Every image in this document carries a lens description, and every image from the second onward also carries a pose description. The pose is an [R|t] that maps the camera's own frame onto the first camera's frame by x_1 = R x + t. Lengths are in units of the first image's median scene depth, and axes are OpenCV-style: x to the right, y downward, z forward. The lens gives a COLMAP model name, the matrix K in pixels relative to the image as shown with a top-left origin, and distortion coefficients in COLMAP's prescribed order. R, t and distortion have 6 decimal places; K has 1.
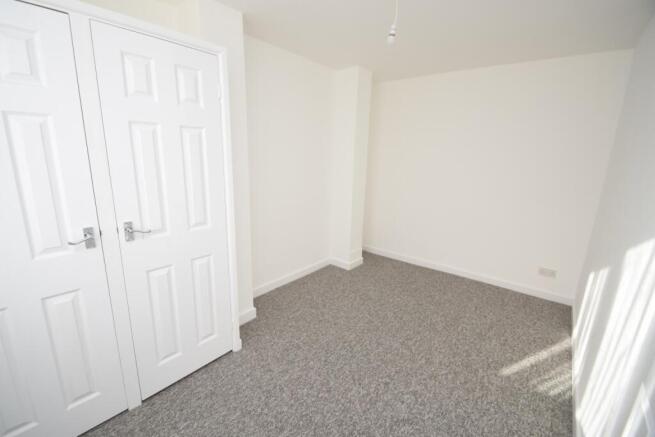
lens RADIAL K [[288.9, 0, 328.4], [0, 288.9, 219.8], [0, 0, 1]] dist [-0.029832, -0.000667]
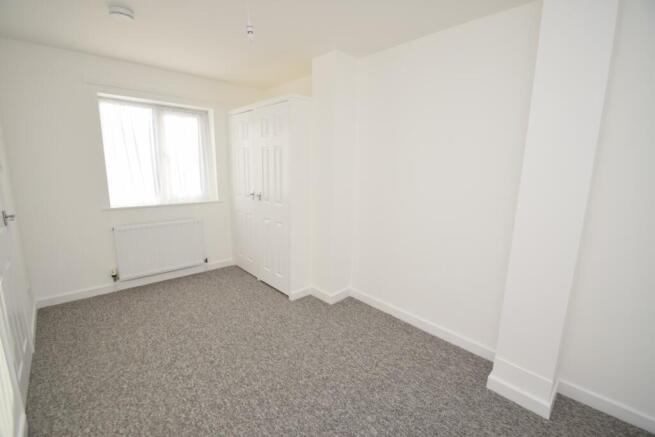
lens RADIAL K [[288.9, 0, 329.4], [0, 288.9, 217.2], [0, 0, 1]] dist [-0.029832, -0.000667]
pose [[-0.142174, 0.153863, -0.977810, 1.050890], [-0.252224, 0.949606, 0.186098, -0.261745], [0.957168, 0.273085, -0.096201, 1.286157]]
